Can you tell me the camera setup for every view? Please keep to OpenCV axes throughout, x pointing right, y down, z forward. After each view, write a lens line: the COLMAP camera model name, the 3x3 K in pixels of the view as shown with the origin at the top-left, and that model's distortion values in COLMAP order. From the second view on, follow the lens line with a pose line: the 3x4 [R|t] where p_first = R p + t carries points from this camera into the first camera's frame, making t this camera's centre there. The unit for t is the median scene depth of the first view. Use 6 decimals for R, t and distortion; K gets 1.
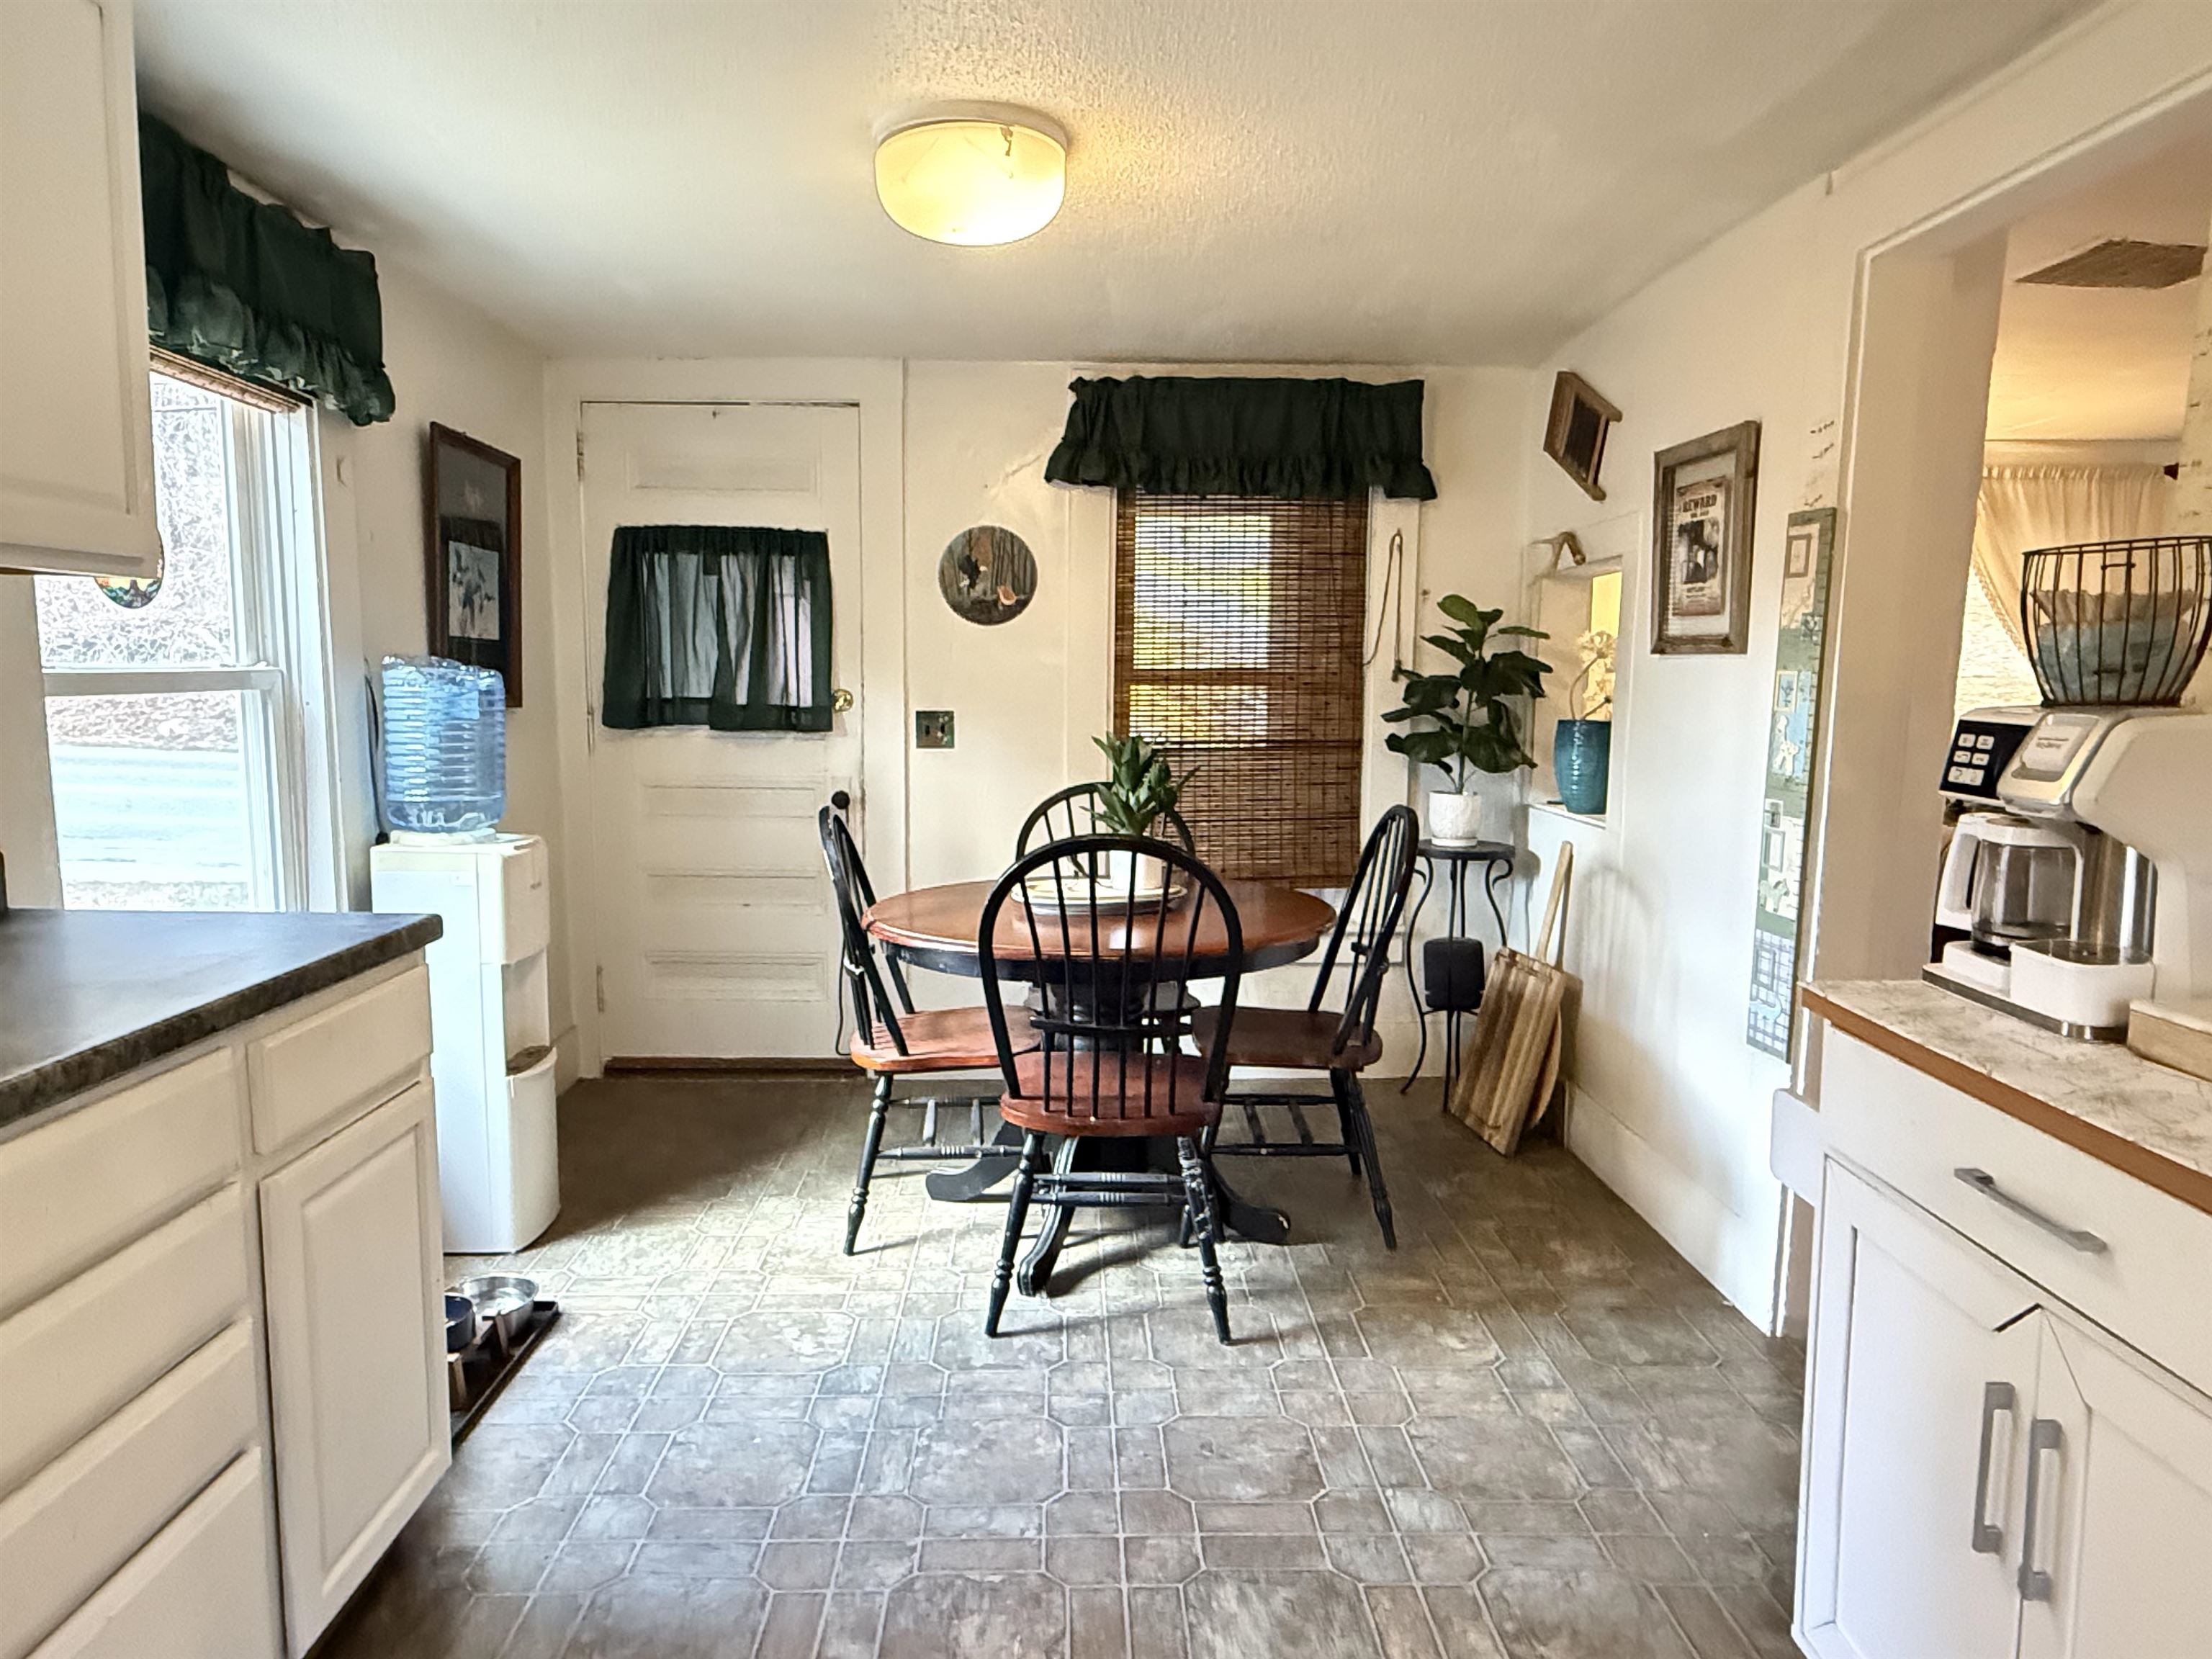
lens RADIAL K [[1365.0, 0, 1084.8], [0, 1365.0, 825.4], [0, 0, 1]] dist [0.000540, 0.001473]
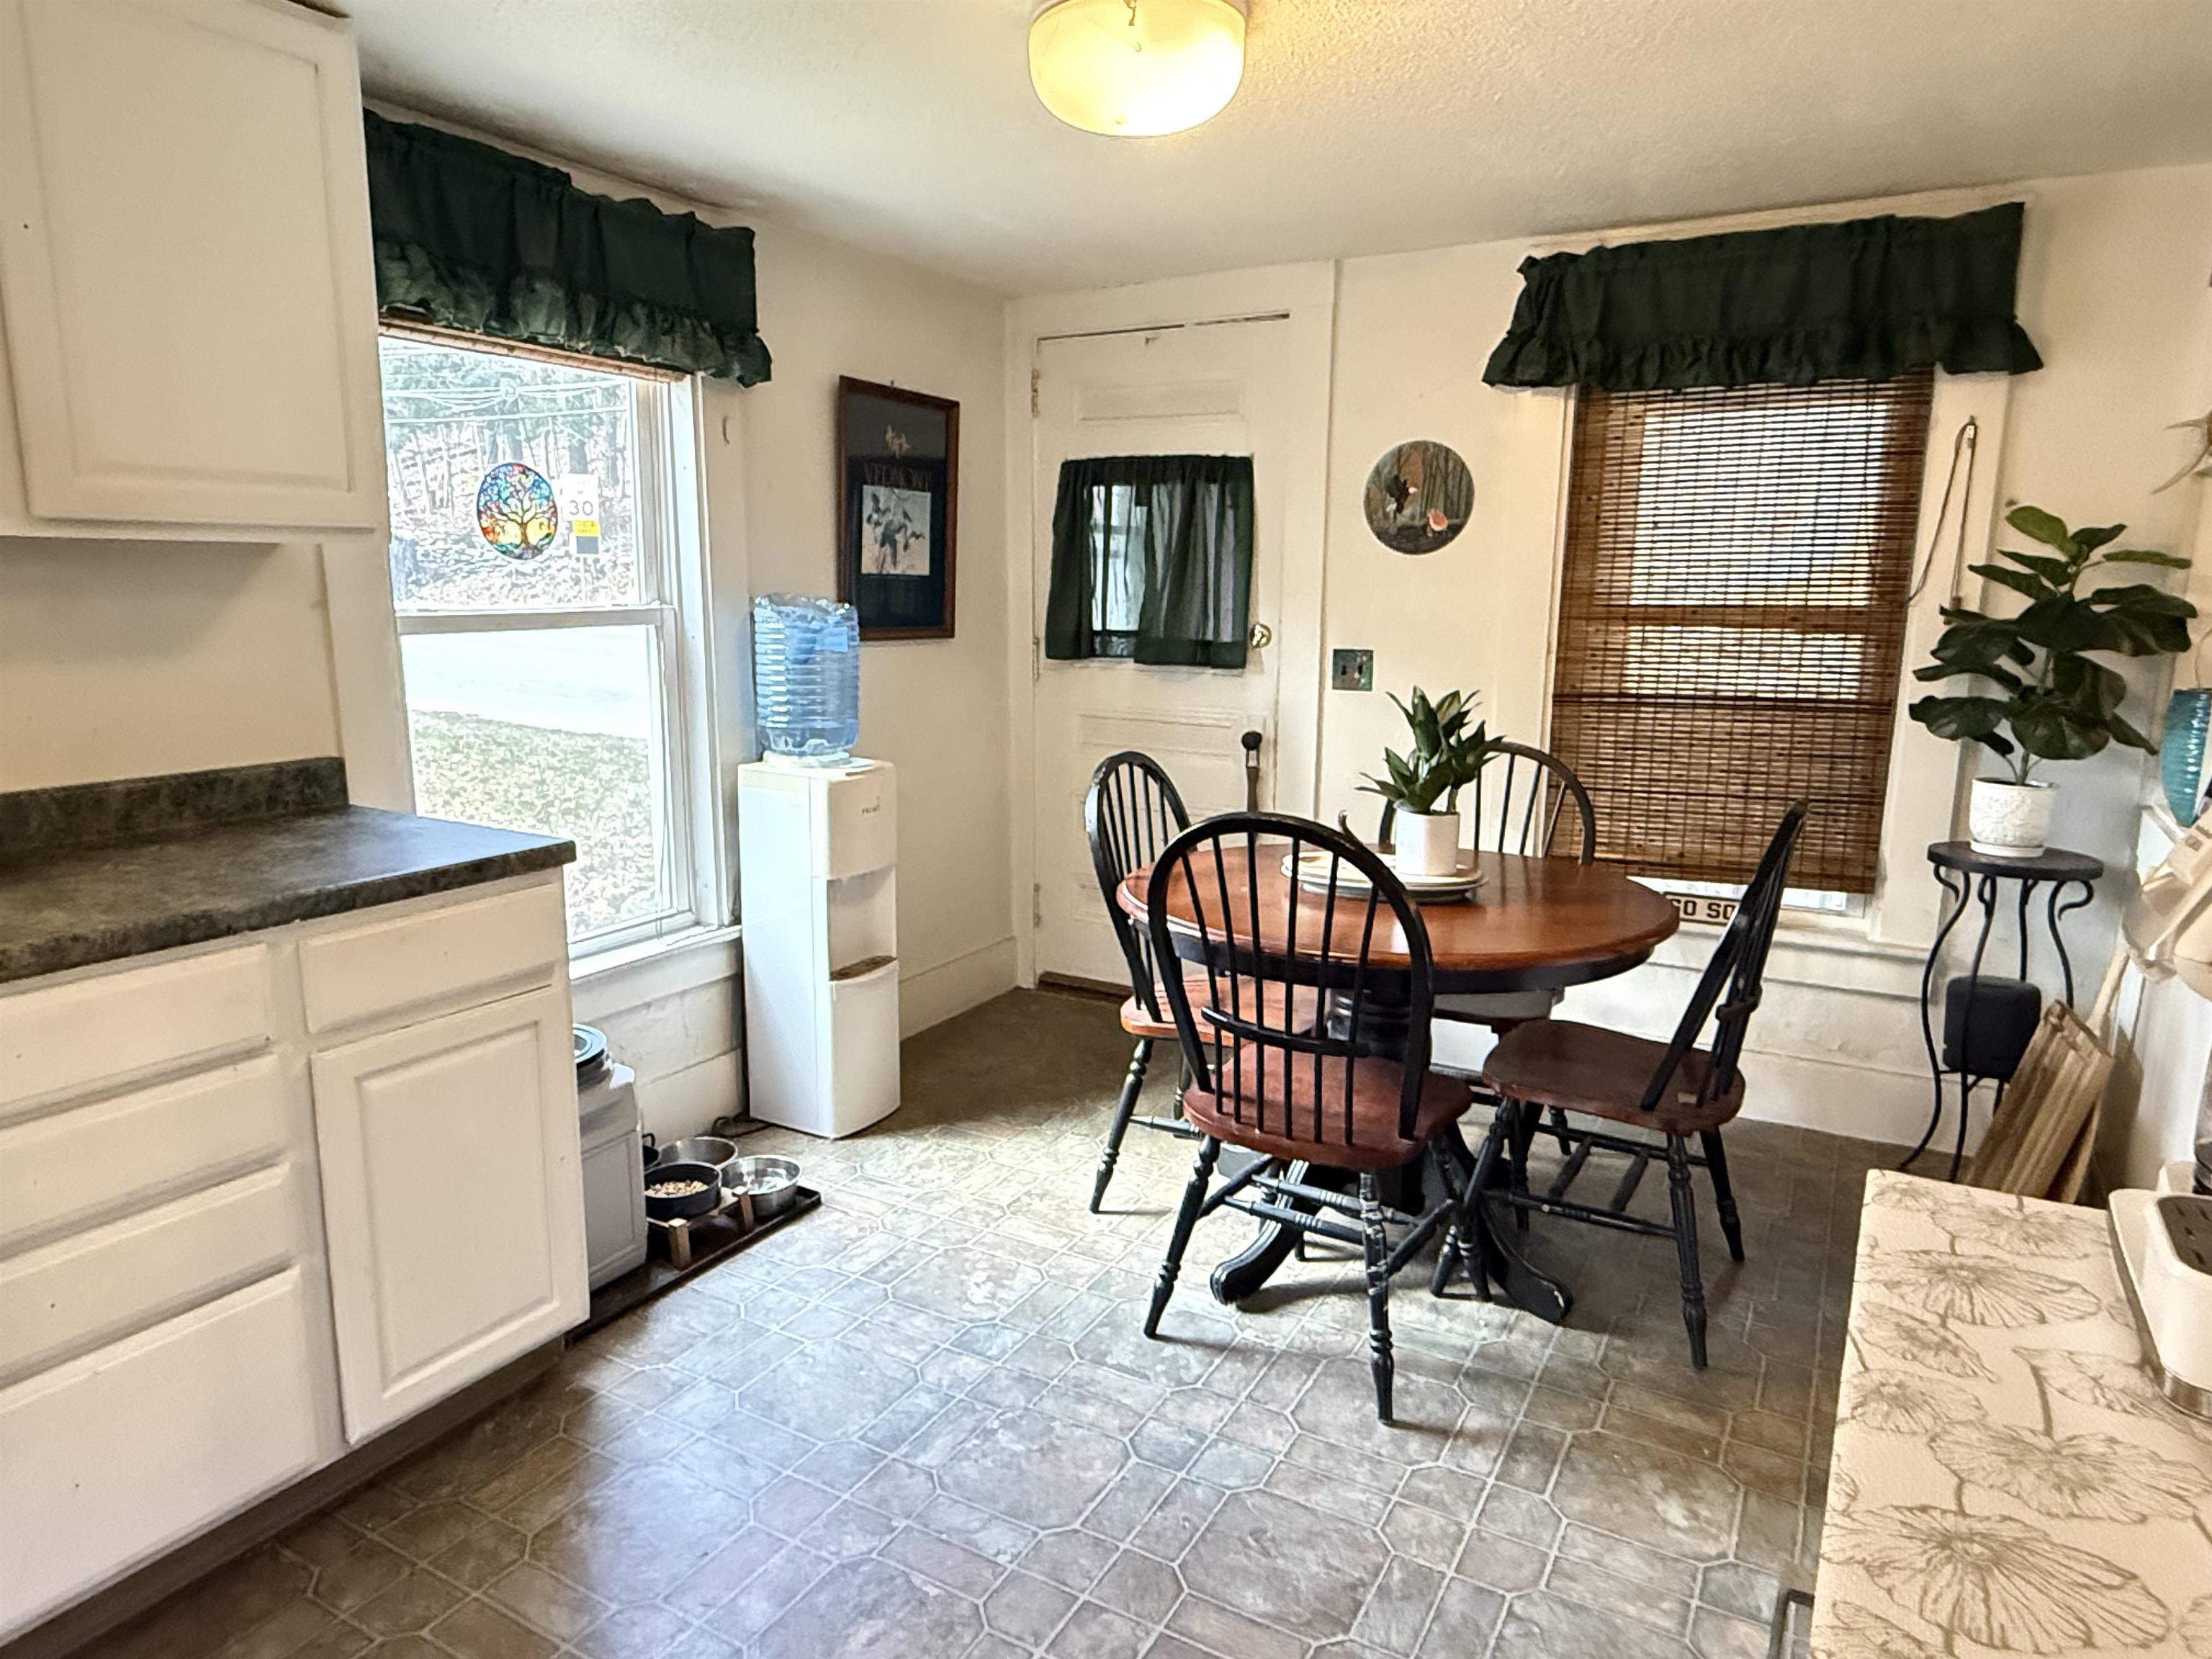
lens RADIAL K [[1365.0, 0, 1084.8], [0, 1365.0, 825.4], [0, 0, 1]] dist [0.000540, 0.001473]
pose [[0.856326, 0.090975, -0.508359, 0.223825], [-0.058937, 0.995146, 0.078810, -0.029630], [0.513061, -0.037526, 0.857531, 0.125420]]
